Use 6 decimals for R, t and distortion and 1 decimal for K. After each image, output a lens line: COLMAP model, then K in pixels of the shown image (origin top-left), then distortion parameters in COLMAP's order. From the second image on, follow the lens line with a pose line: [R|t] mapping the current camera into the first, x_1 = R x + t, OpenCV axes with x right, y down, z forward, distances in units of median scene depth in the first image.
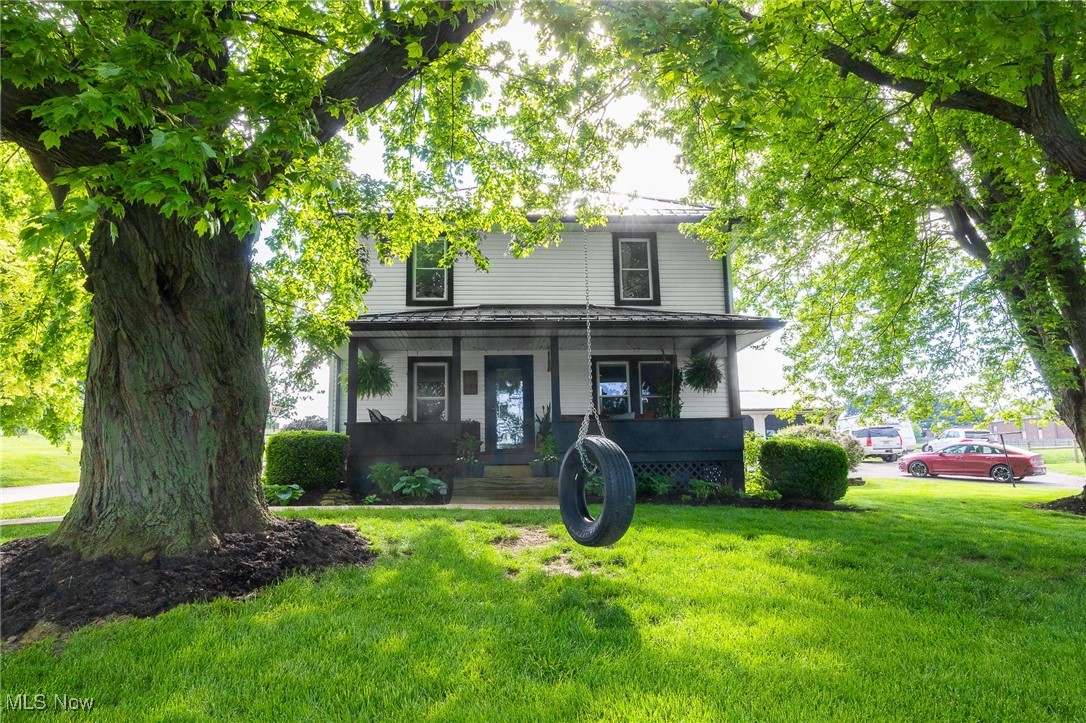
lens RADIAL K [[743.5, 0, 543.0], [0, 743.5, 361.5], [0, 0, 1]] dist [0.026308, 0.000587]
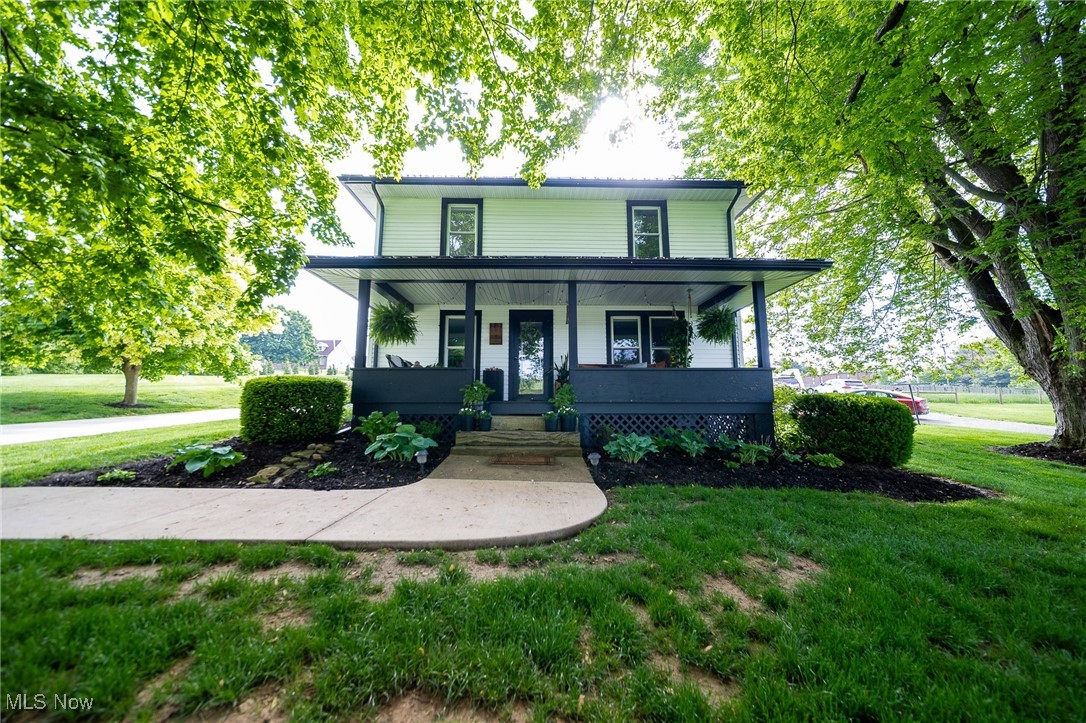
lens RADIAL K [[541.2, 0, 543.0], [0, 541.2, 361.5], [0, 0, 1]] dist [0.000206, -0.000025]
pose [[0.999154, 0.012720, -0.039106, 0.004600], [-0.010196, 0.997894, 0.064066, 0.019319], [0.039838, -0.063613, 0.997179, 0.228079]]
